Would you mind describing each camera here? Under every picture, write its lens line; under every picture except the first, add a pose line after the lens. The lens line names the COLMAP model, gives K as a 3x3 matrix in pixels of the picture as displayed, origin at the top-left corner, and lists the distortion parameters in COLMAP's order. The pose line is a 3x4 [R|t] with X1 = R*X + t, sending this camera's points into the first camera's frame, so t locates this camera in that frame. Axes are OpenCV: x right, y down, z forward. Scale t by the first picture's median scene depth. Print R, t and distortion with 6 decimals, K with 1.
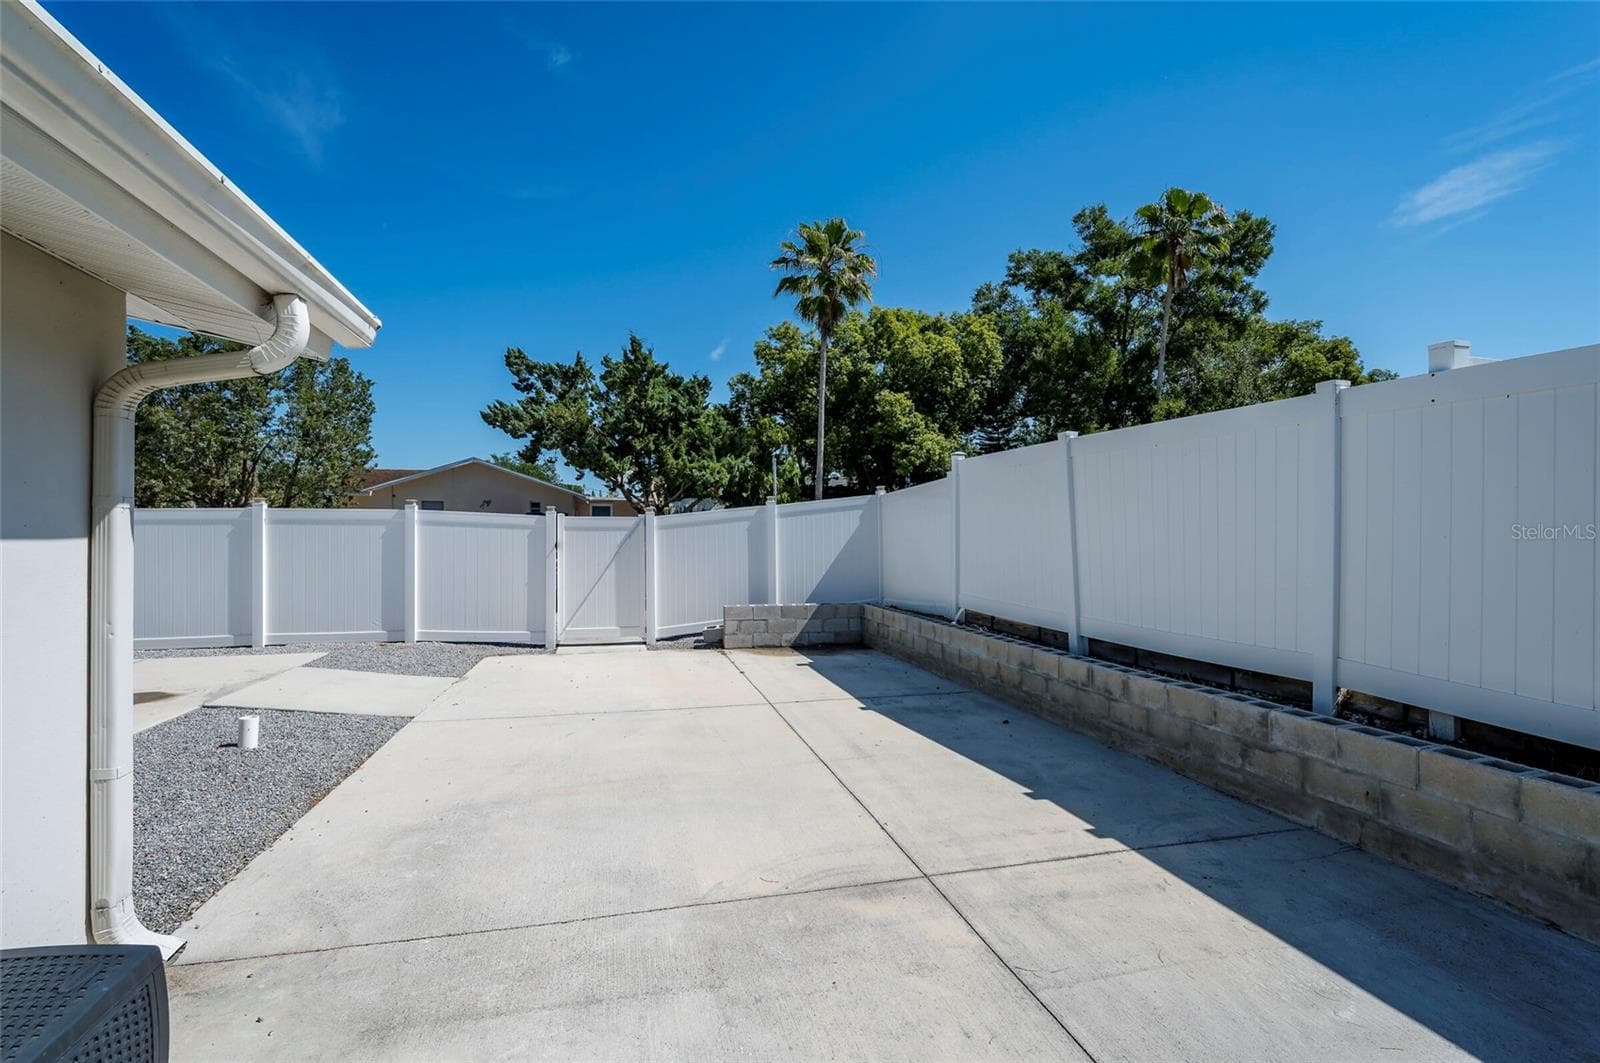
lens RADIAL K [[741.8, 0, 810.5], [0, 741.8, 531.1], [0, 0, 1]] dist [-0.008153, 0.000048]
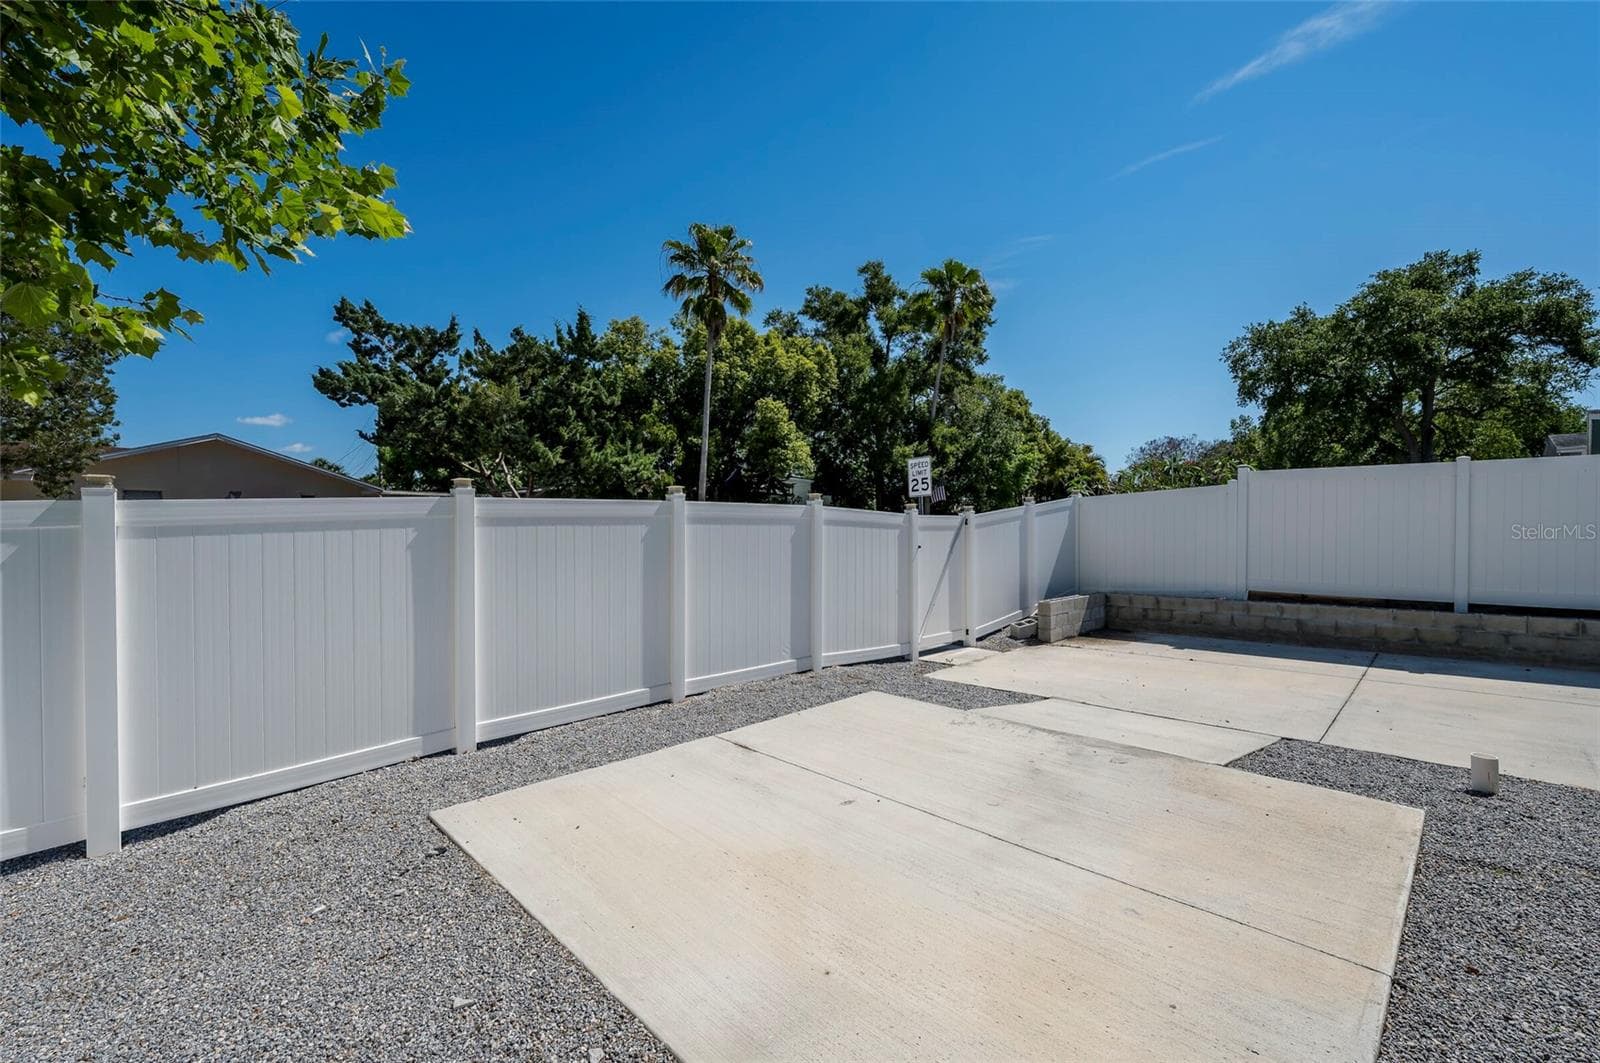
lens RADIAL K [[666.1, 0, 800.6], [0, 666.1, 530.2], [0, 0, 1]] dist [0.002252, -0.000080]
pose [[0.861615, -0.006946, 0.507515, -0.376102], [0.005571, 0.999976, 0.004228, -0.002021], [-0.507532, -0.000815, 0.861633, 0.156736]]
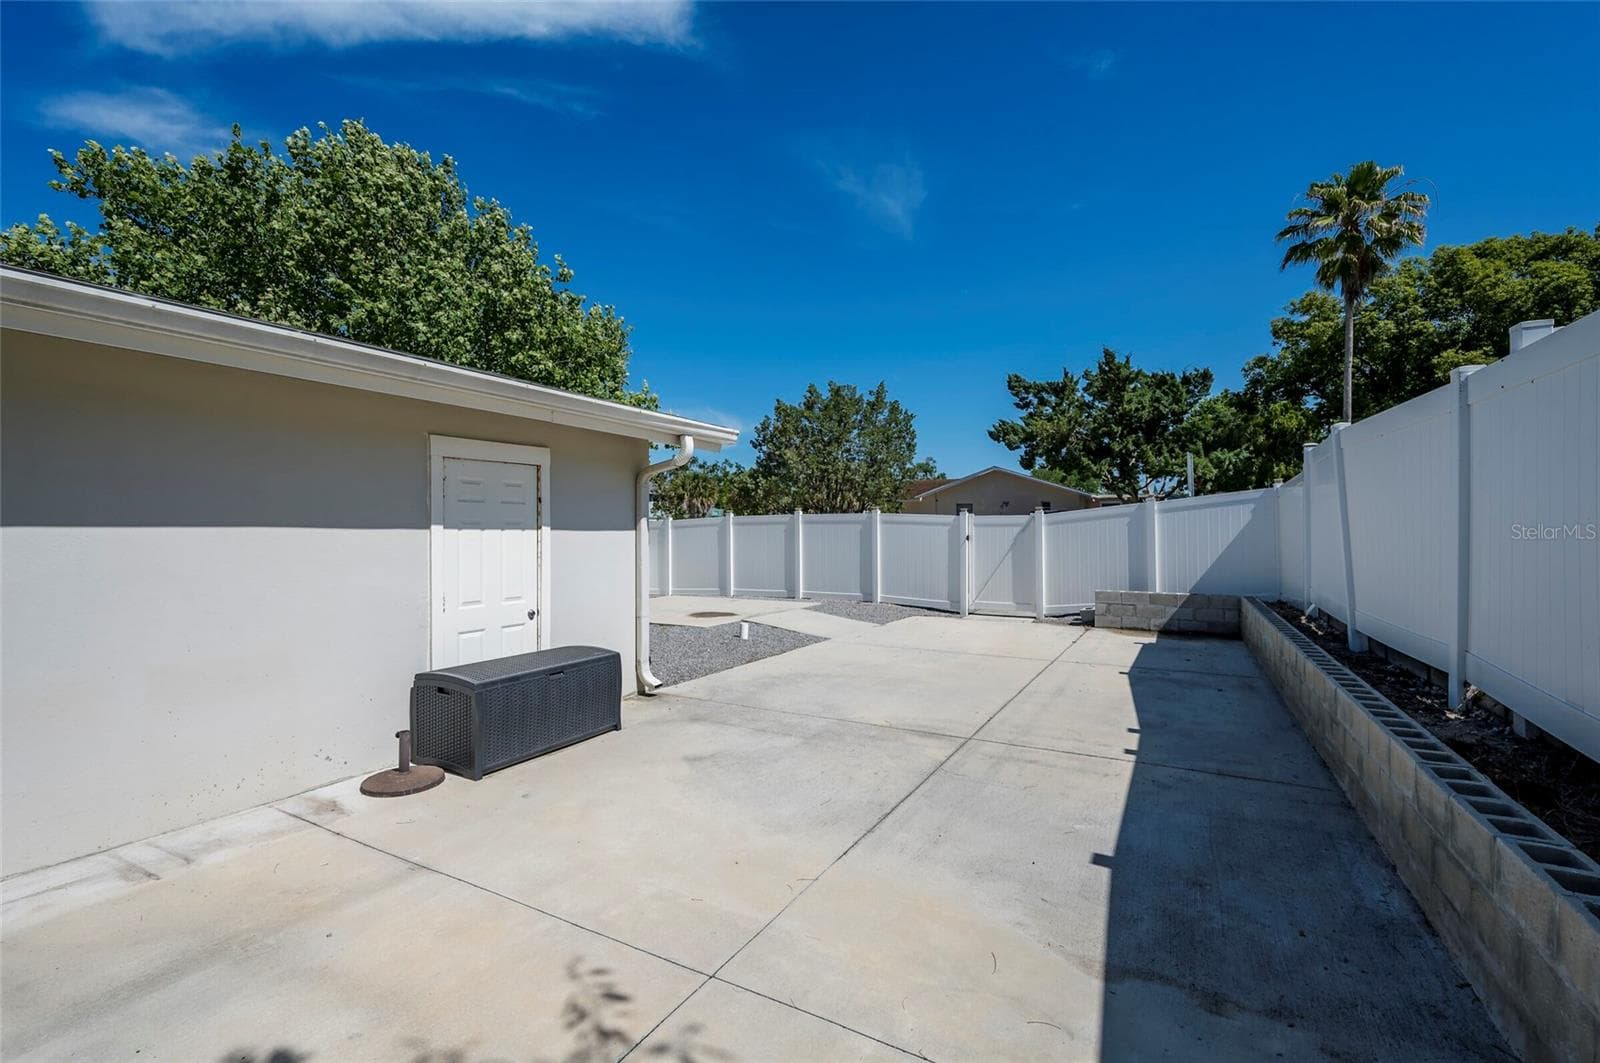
lens RADIAL K [[697.4, 0, 804.4], [0, 697.4, 527.8], [0, 0, 1]] dist [0.016797, 0.000882]
pose [[0.728405, -0.006683, -0.685114, 0.129846], [0.006594, 0.999974, -0.002744, 0.001029], [0.685115, -0.002519, 0.728431, -0.049658]]
